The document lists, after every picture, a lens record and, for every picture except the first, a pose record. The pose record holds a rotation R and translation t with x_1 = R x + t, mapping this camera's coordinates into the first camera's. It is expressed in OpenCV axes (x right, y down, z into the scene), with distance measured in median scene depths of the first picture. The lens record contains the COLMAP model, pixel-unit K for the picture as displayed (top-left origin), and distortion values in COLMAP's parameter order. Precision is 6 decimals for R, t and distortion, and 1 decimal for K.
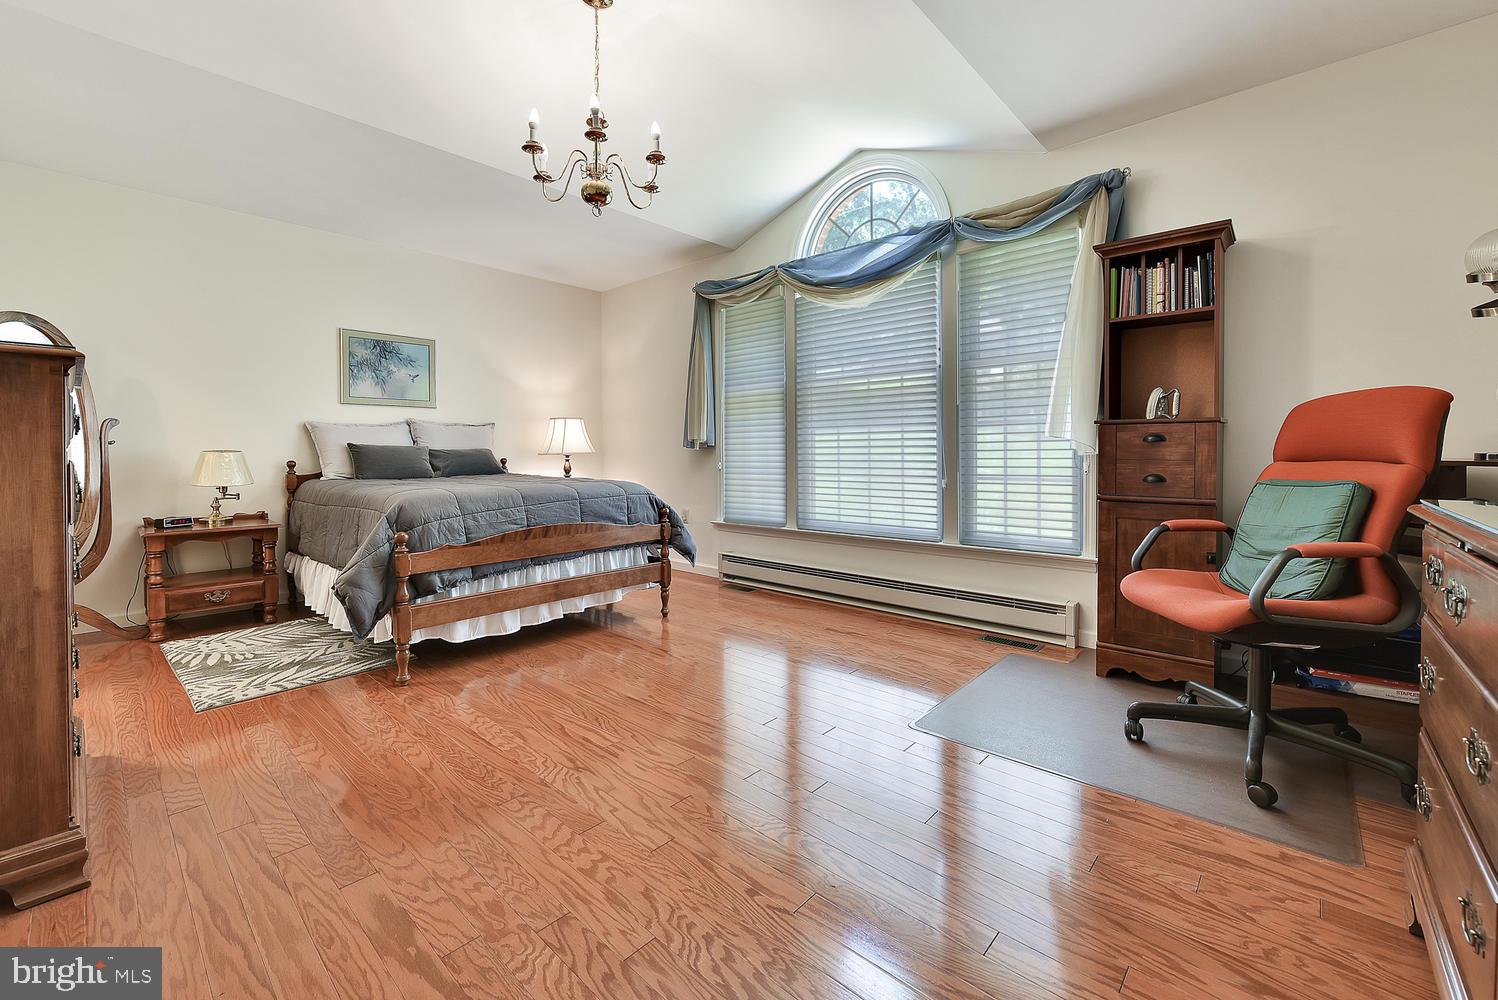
lens RADIAL K [[618.9, 0, 722.2], [0, 618.9, 457.2], [0, 0, 1]] dist [-0.010157, -0.000371]
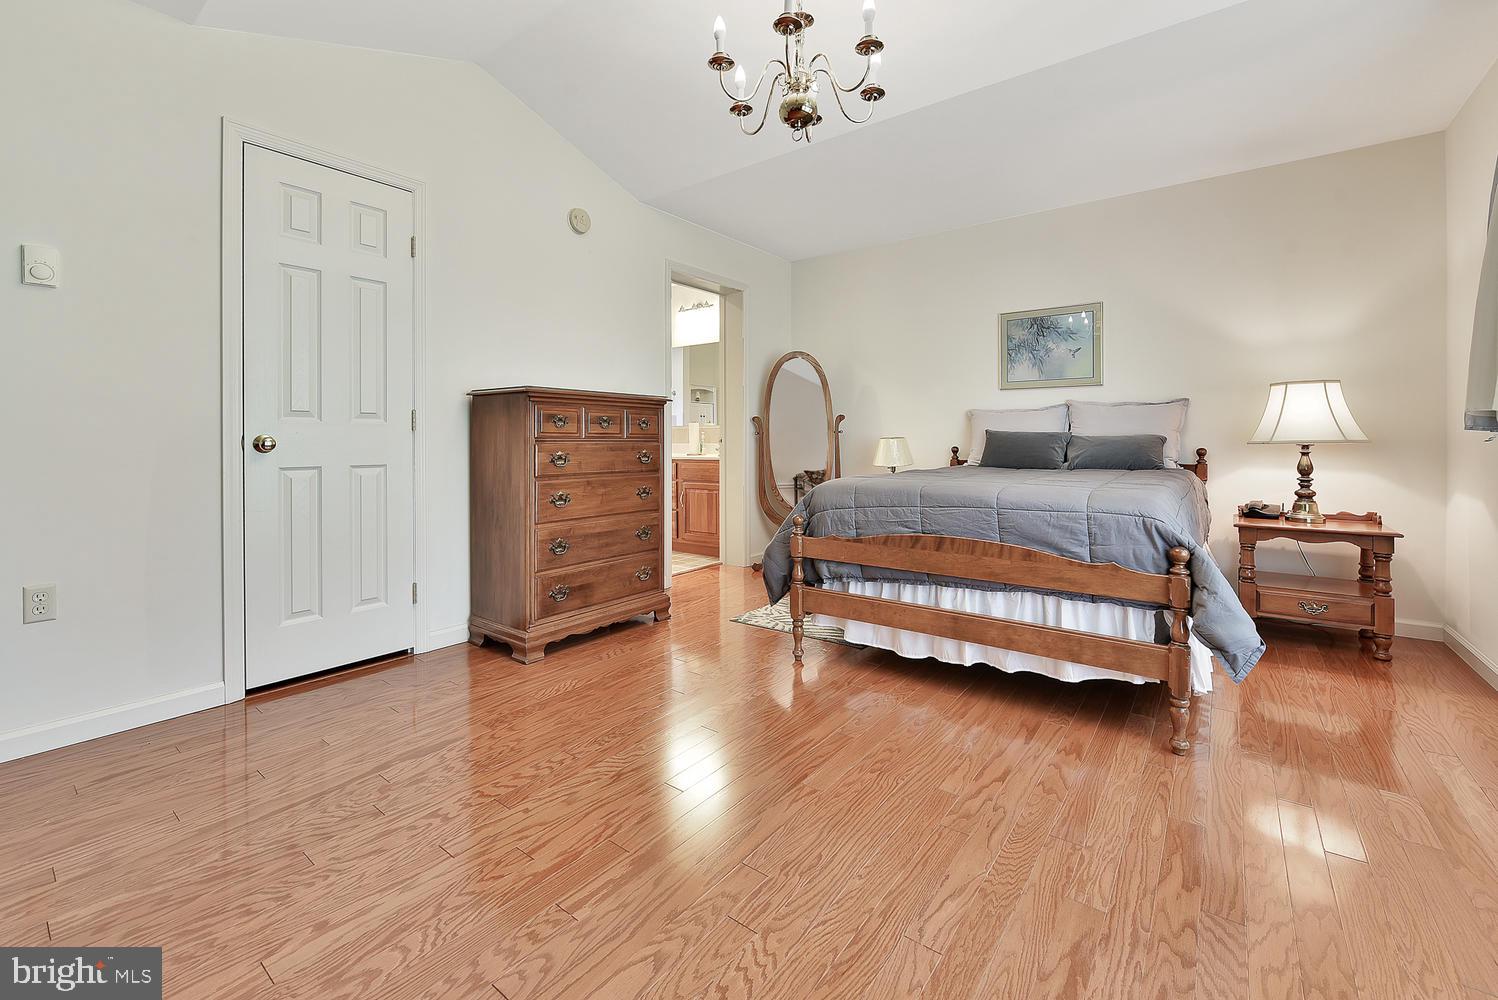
lens RADIAL K [[618.9, 0, 743.9], [0, 618.9, 441.6], [0, 0, 1]] dist [-0.010157, -0.000371]
pose [[0.118407, 0.008401, -0.992930, 0.433652], [-0.008880, 0.999933, 0.007401, -0.010013], [0.992925, 0.007941, 0.118473, 0.642940]]
